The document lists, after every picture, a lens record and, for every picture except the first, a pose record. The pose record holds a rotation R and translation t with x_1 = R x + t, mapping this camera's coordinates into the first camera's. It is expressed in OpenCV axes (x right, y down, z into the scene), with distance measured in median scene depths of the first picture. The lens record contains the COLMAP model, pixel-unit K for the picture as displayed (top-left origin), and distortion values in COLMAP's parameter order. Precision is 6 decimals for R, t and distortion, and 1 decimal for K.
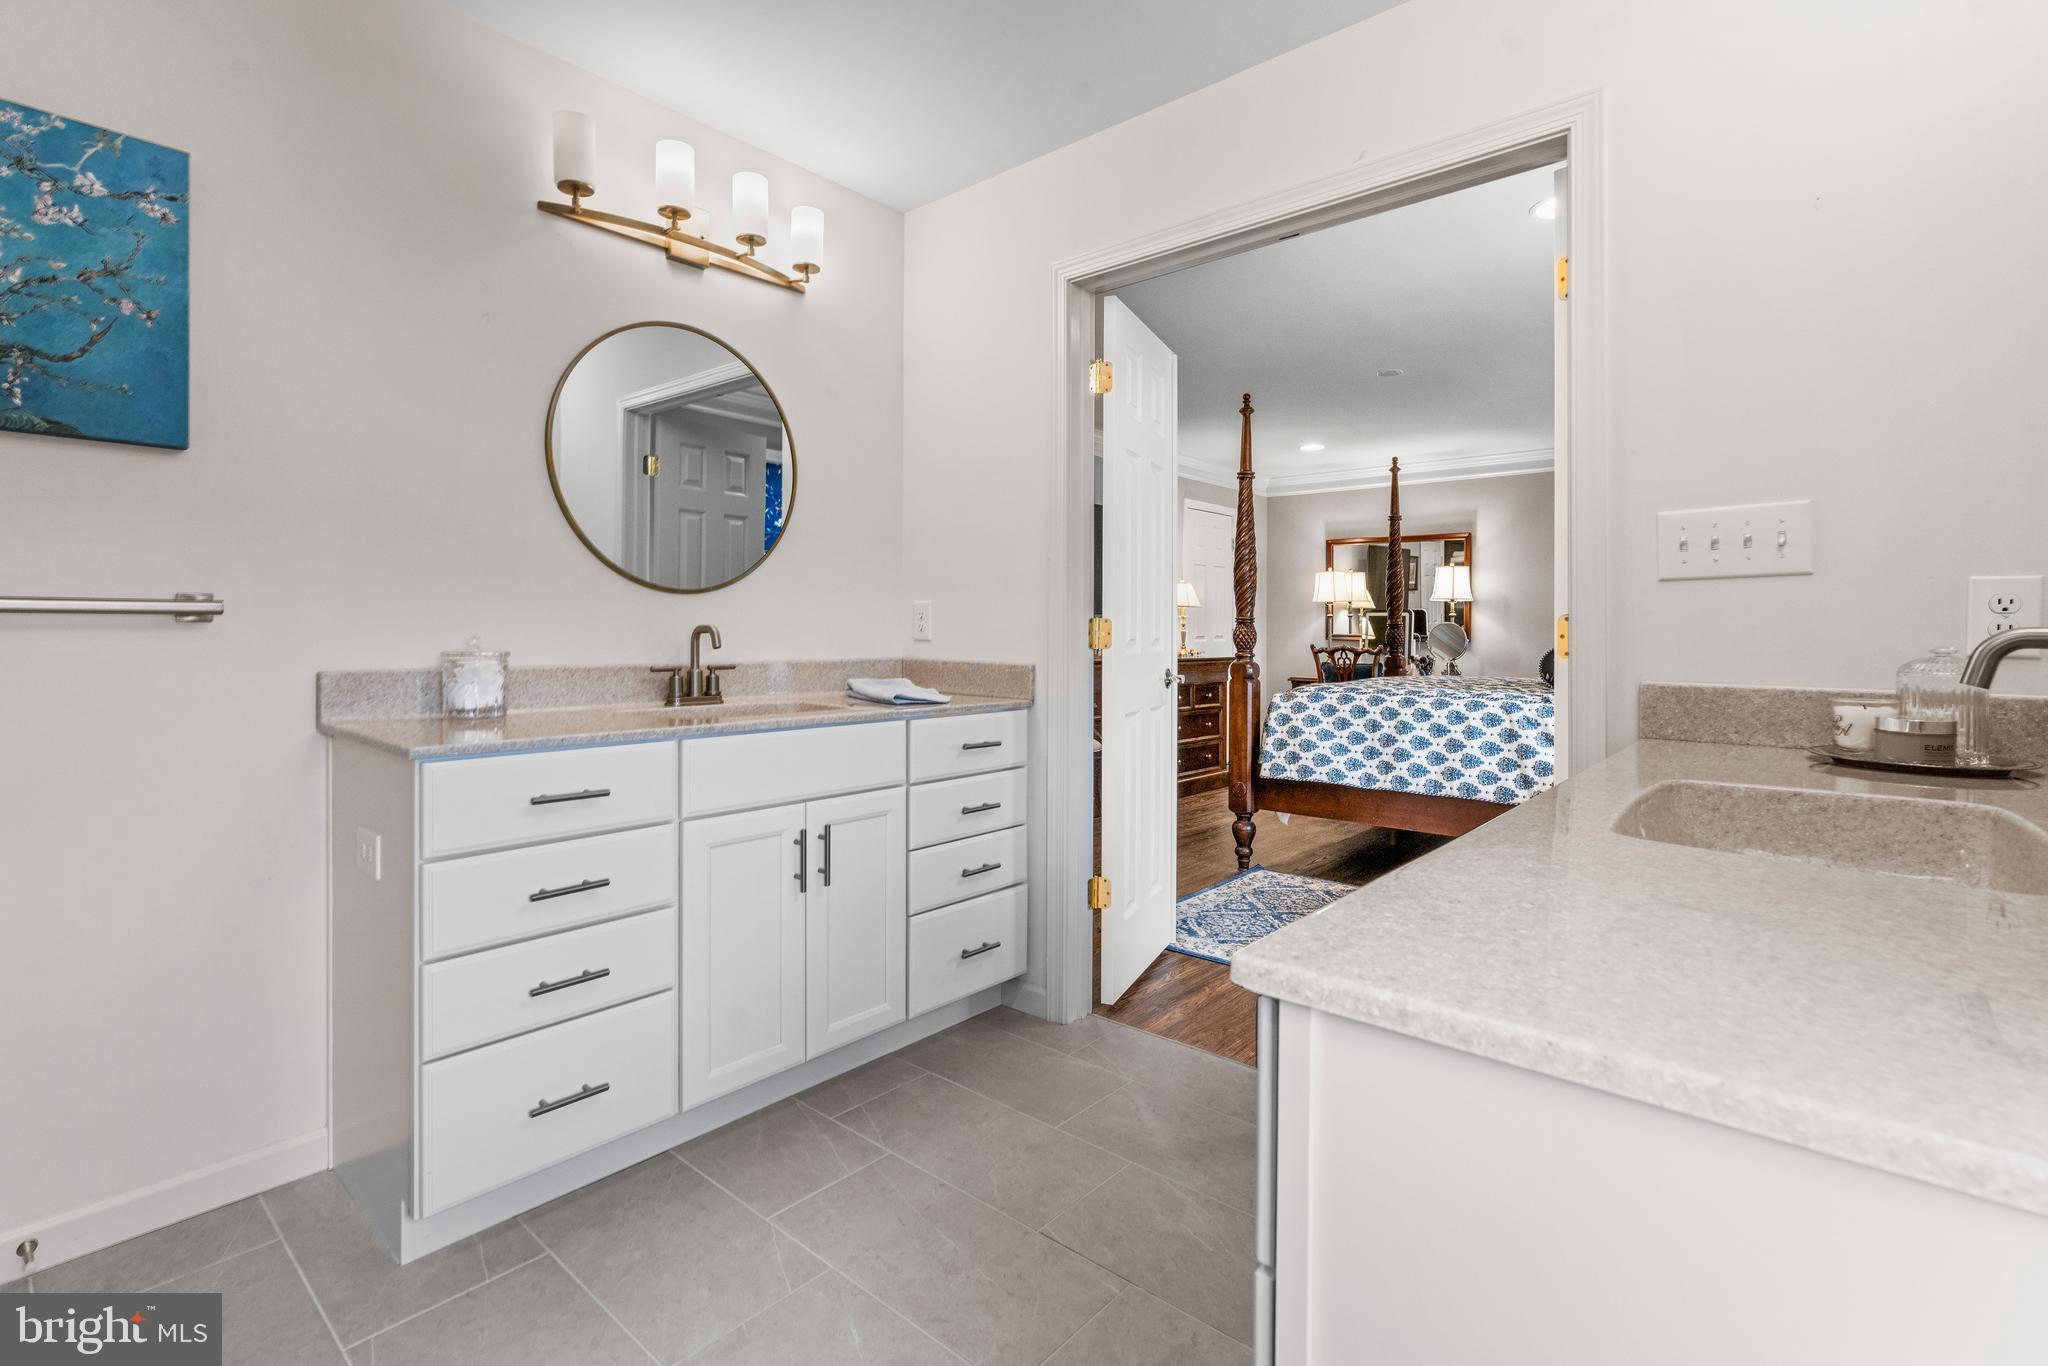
lens RADIAL K [[940.2, 0, 1026.9], [0, 940.2, 638.3], [0, 0, 1]] dist [-0.015908, 0.007529]
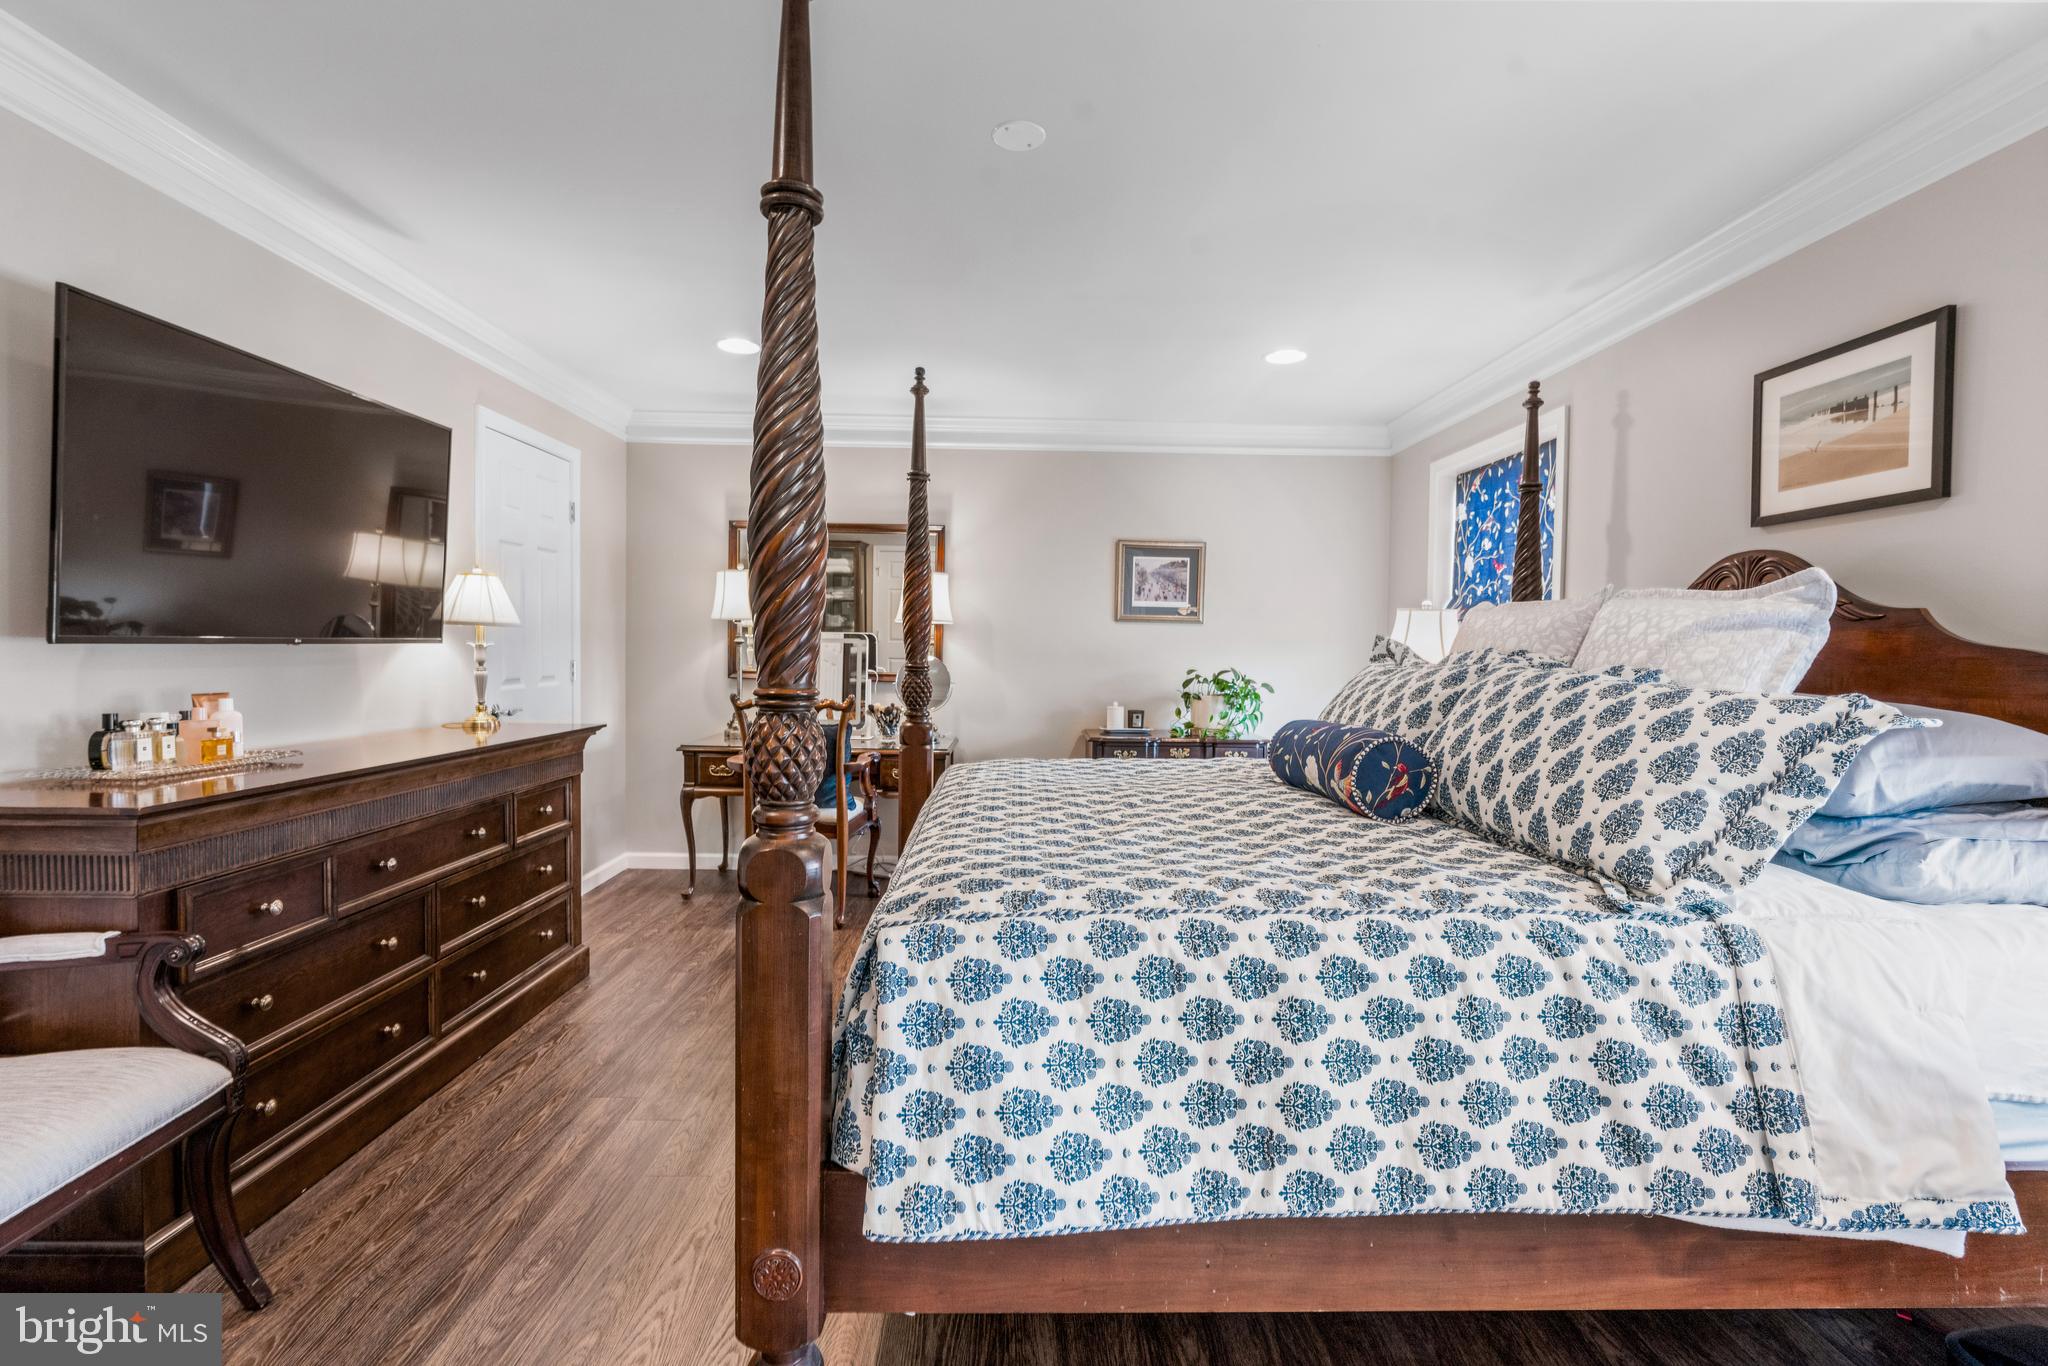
lens RADIAL K [[940.2, 0, 1026.9], [0, 940.2, 638.3], [0, 0, 1]] dist [-0.015908, 0.007529]
pose [[0.744936, 0.002514, 0.667131, 0.093934], [-0.000171, 0.999994, -0.003578, -0.041934], [-0.667136, 0.002551, 0.744932, 0.784167]]
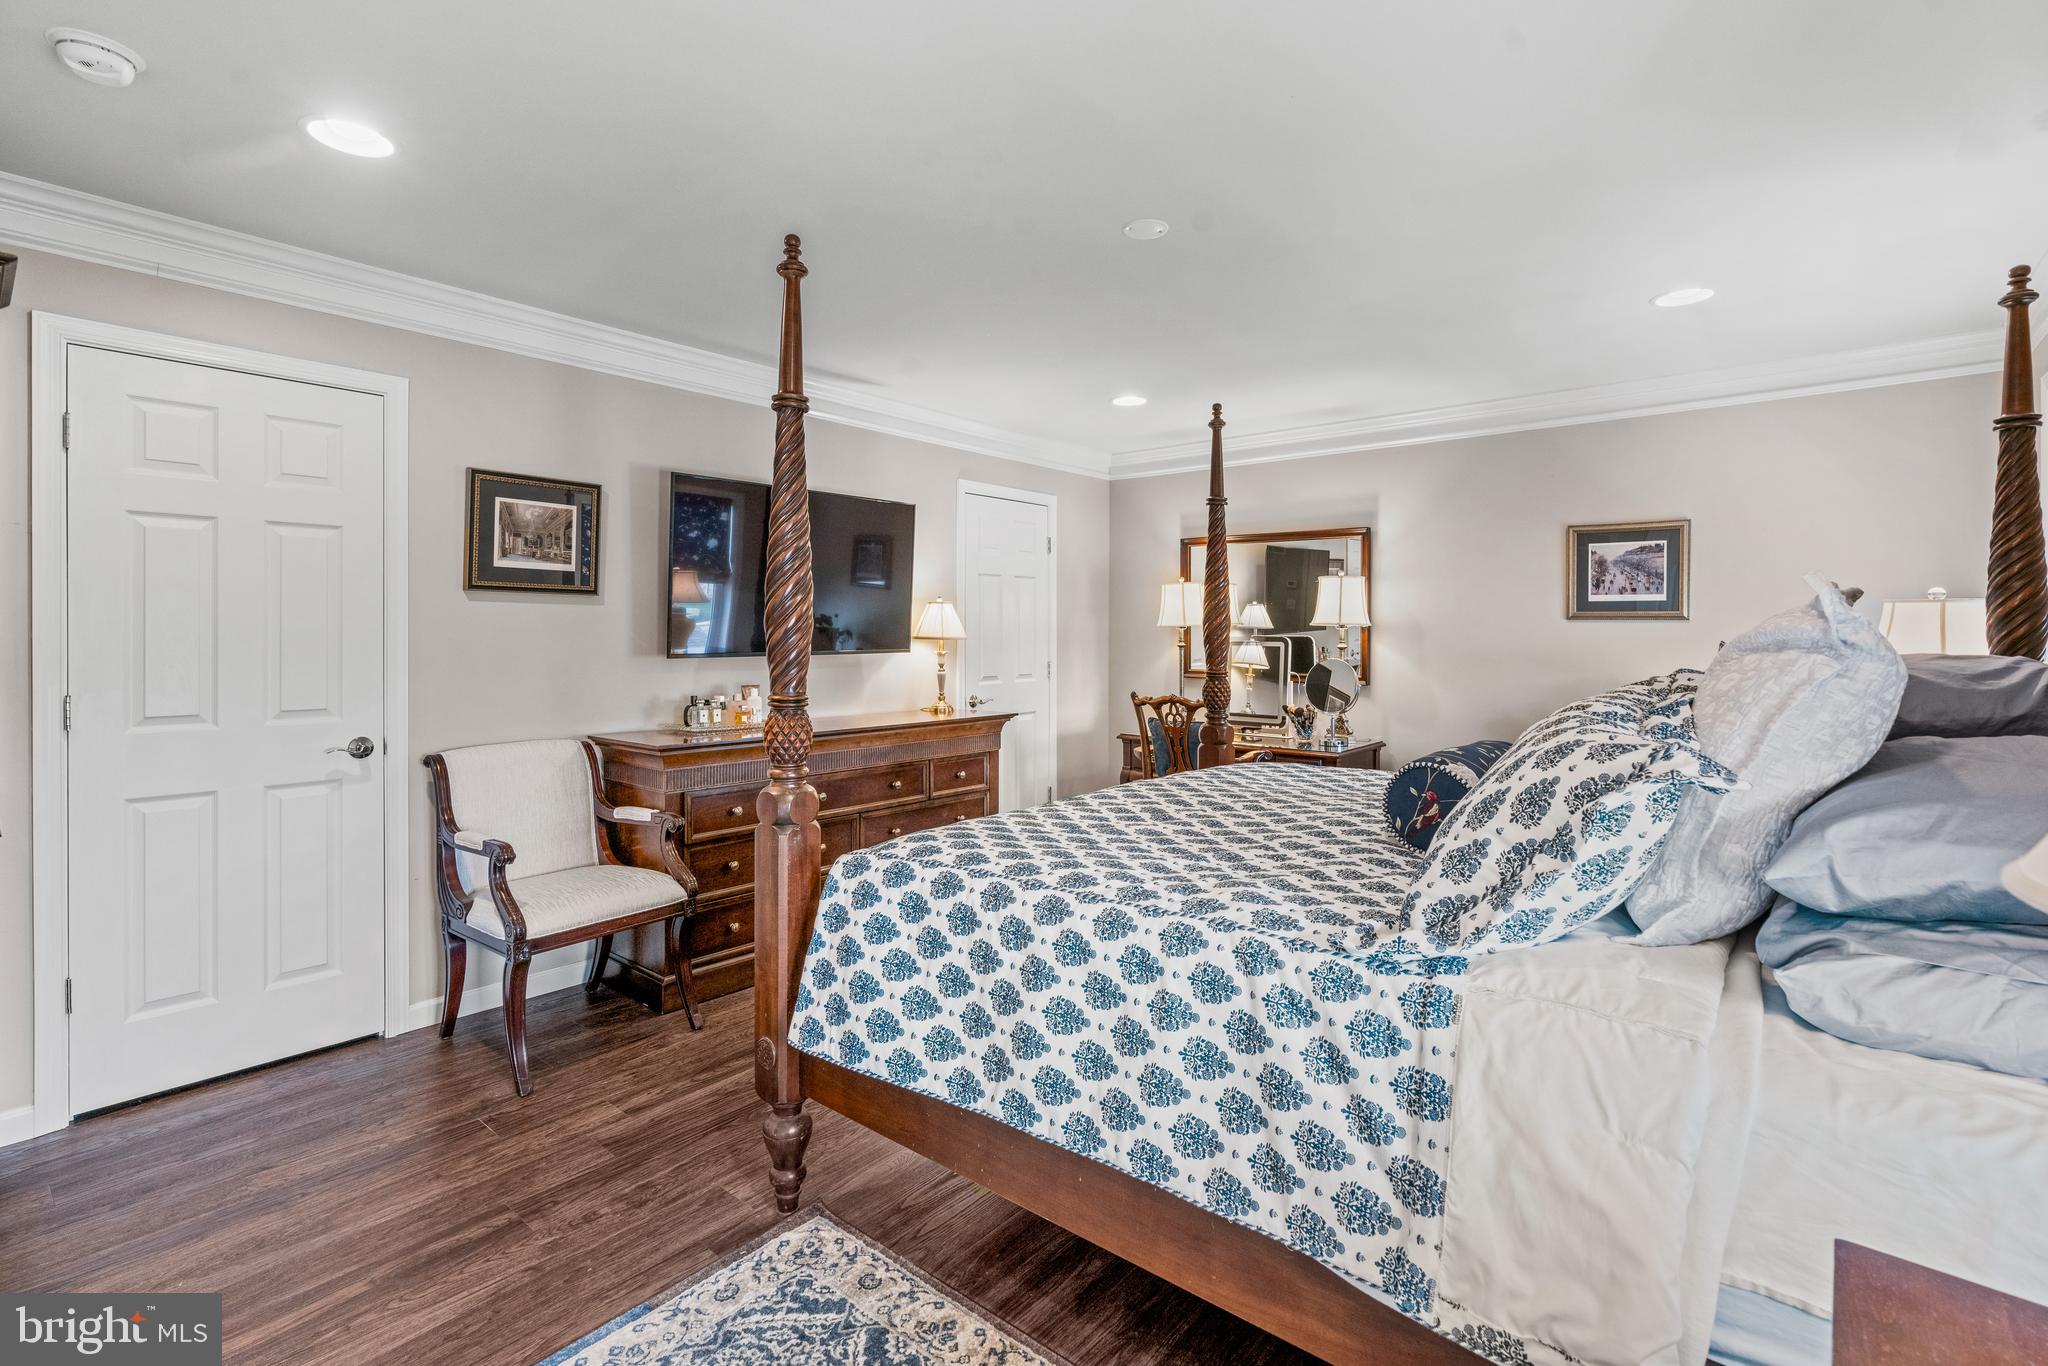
lens RADIAL K [[940.2, 0, 1026.9], [0, 940.2, 638.3], [0, 0, 1]] dist [-0.015908, 0.007529]
pose [[0.999879, -0.007939, 0.013404, 0.380836], [0.008007, 0.999955, -0.005050, -0.051683], [-0.013364, 0.005157, 0.999897, 0.558234]]
